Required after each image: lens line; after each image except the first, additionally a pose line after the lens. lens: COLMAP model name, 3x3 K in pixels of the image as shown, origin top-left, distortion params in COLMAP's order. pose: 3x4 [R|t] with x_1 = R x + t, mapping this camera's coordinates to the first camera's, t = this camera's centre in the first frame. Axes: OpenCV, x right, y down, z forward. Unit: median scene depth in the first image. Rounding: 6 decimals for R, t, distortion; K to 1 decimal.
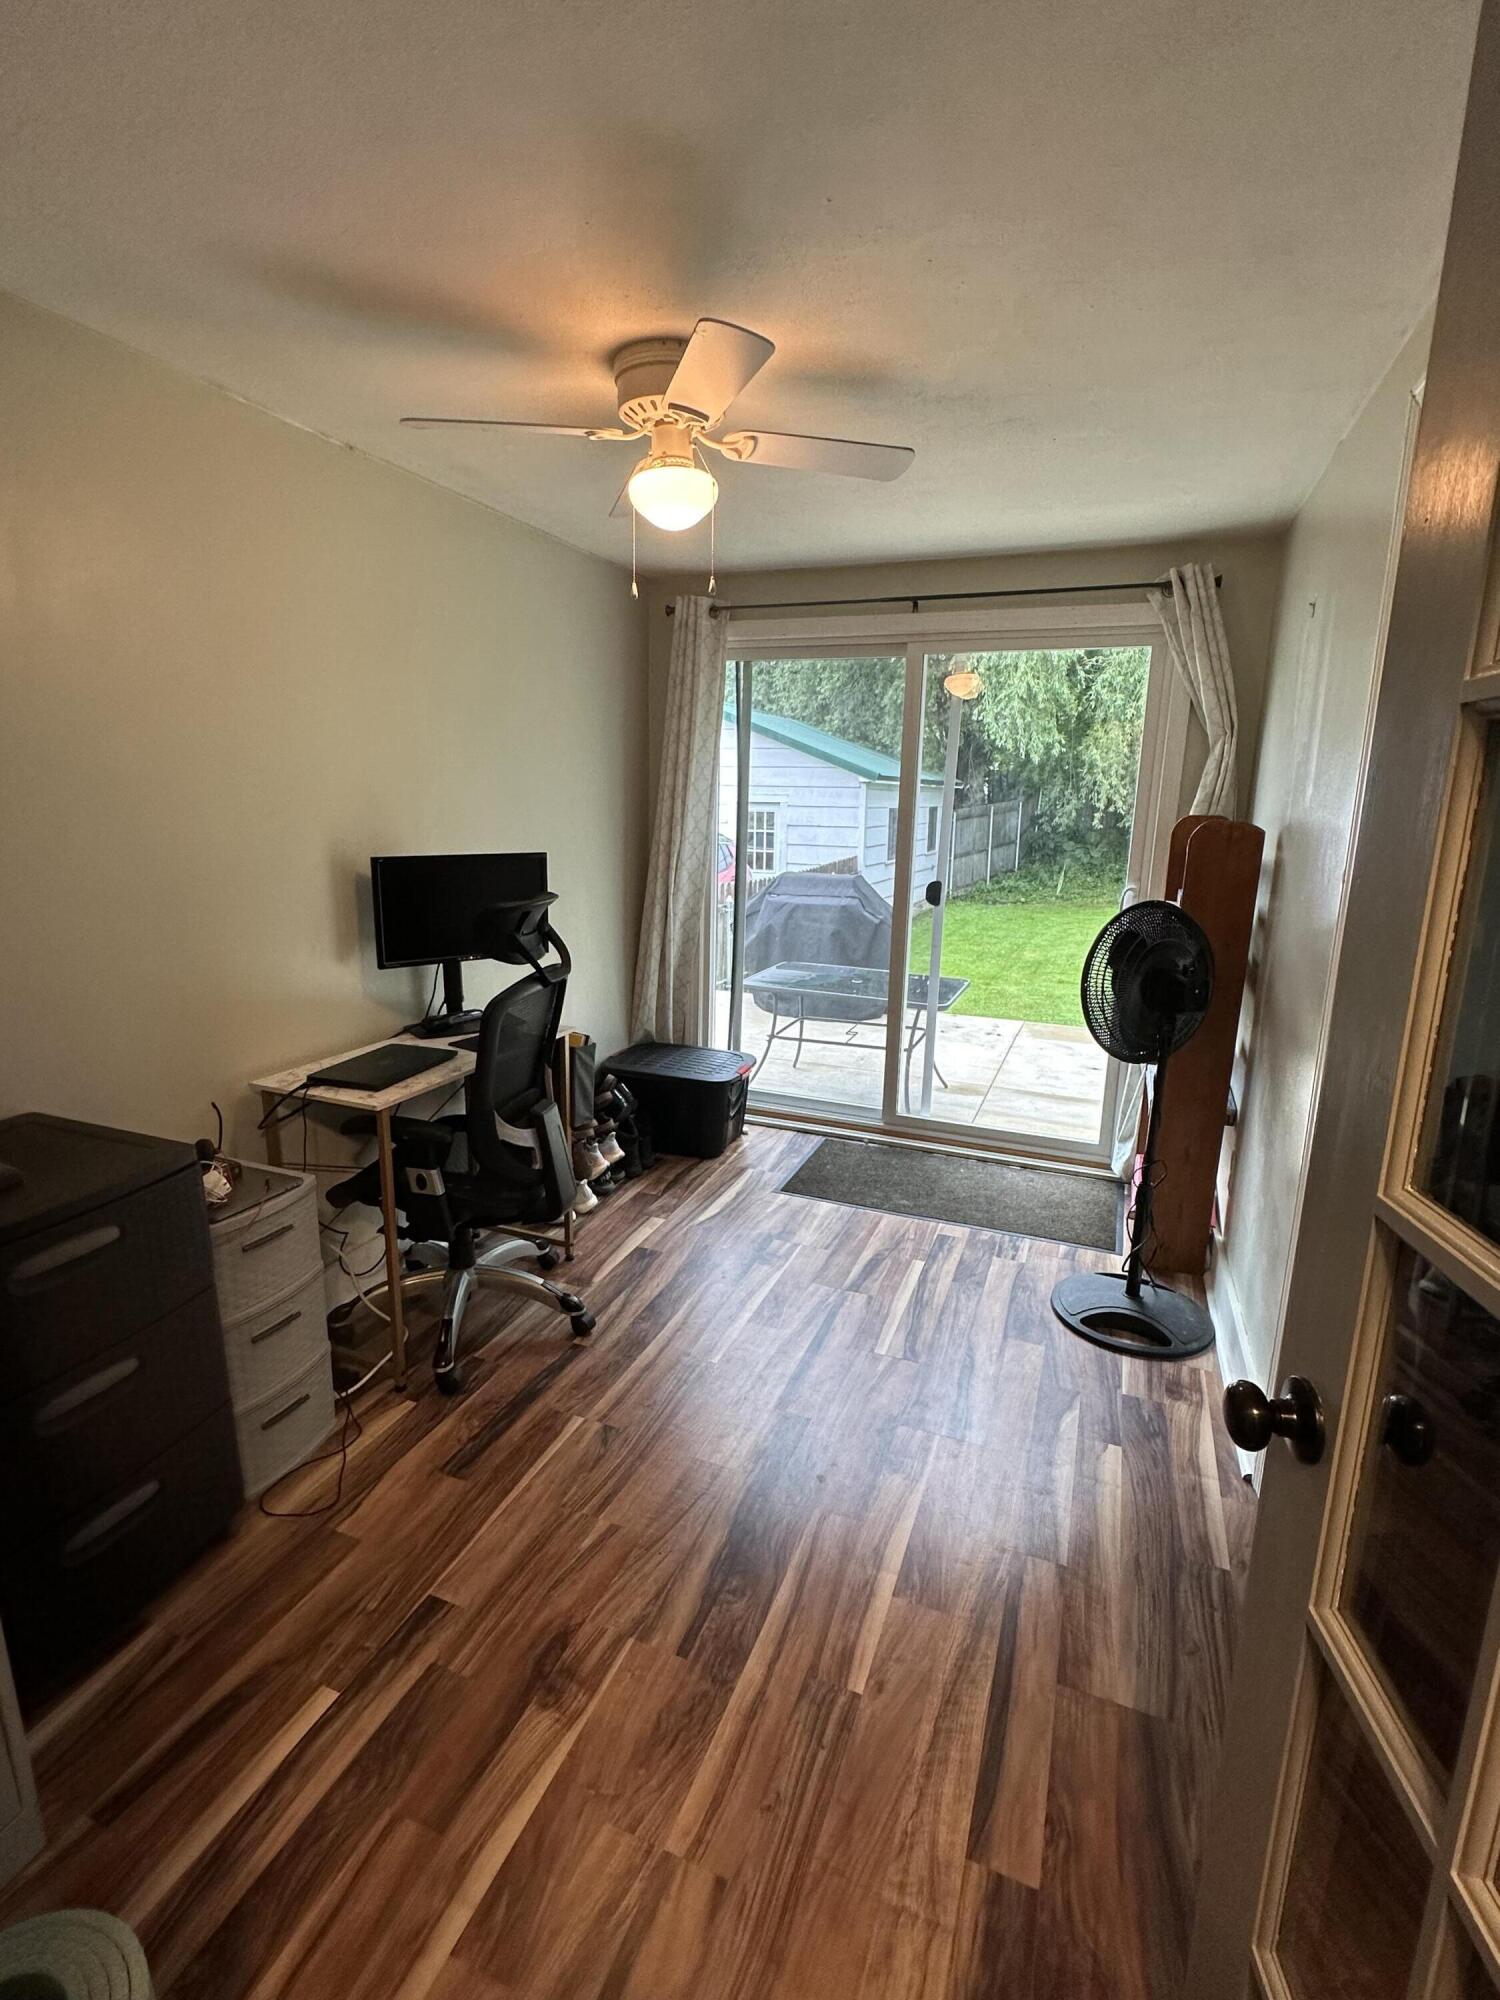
lens RADIAL K [[958.0, 0, 750.0], [0, 958.0, 1000.0], [0, 0, 1]] dist [0.000951, 0.000652]
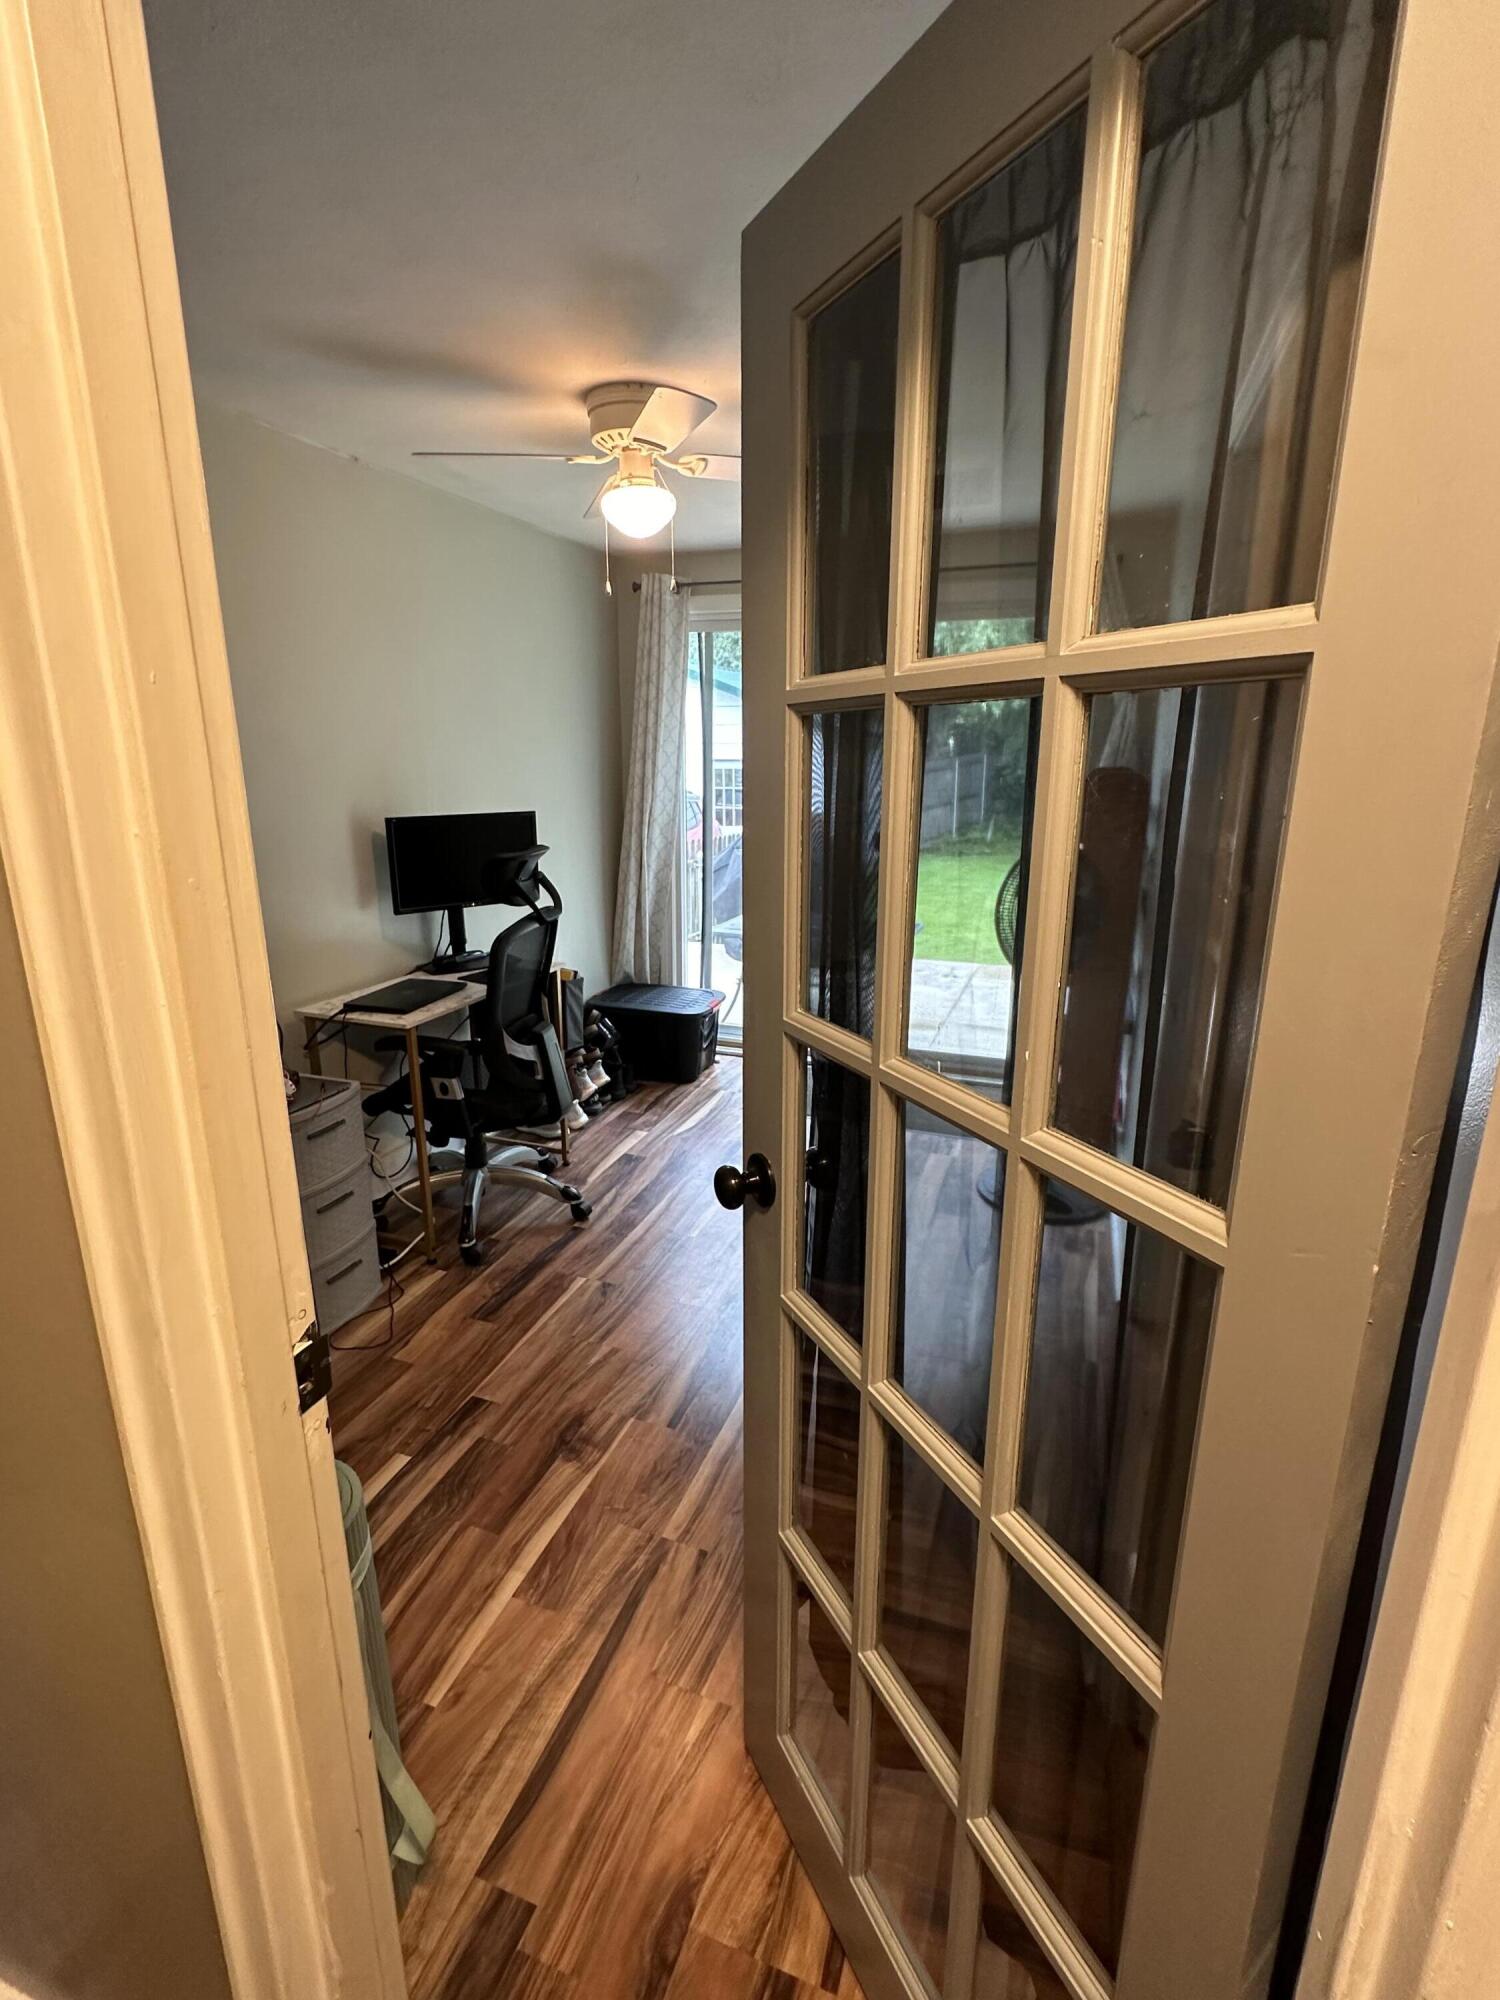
lens RADIAL K [[949.2, 0, 743.4], [0, 949.2, 1004.0], [0, 0, 1]] dist [0.000431, 0.000054]
pose [[0.999535, -0.023968, 0.018866, 0.011485], [0.023020, 0.998534, 0.048988, 0.032900], [-0.020012, -0.048530, 0.998621, -0.184428]]
